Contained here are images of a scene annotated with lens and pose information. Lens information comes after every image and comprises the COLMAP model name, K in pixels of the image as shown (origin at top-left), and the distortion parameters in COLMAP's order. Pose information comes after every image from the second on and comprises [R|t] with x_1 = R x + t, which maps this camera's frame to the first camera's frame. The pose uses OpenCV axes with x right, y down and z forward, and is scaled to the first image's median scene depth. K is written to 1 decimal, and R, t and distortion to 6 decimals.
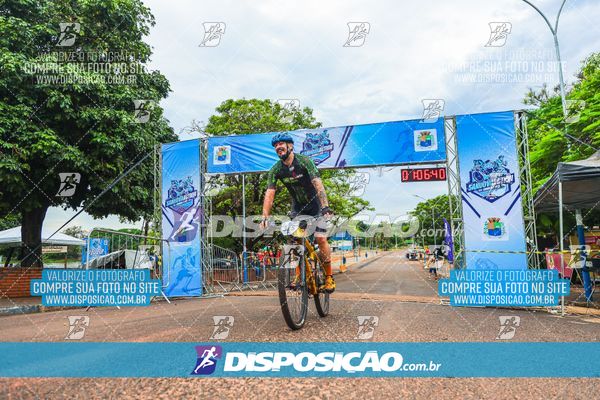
lens RADIAL K [[422.9, 0, 300.0], [0, 422.9, 200.0], [0, 0, 1]] dist [0.051358, -0.001582]
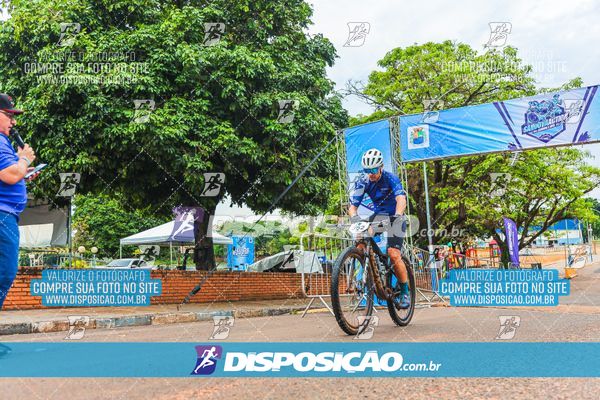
lens RADIAL K [[578.1, 0, 297.9], [0, 578.1, 195.1], [0, 0, 1]] dist [0.055170, -0.008570]
pose [[0.946508, -0.042332, -0.319891, -0.040217], [0.051566, 0.998460, 0.020448, -0.022906], [0.318532, -0.035850, 0.947234, -0.124244]]
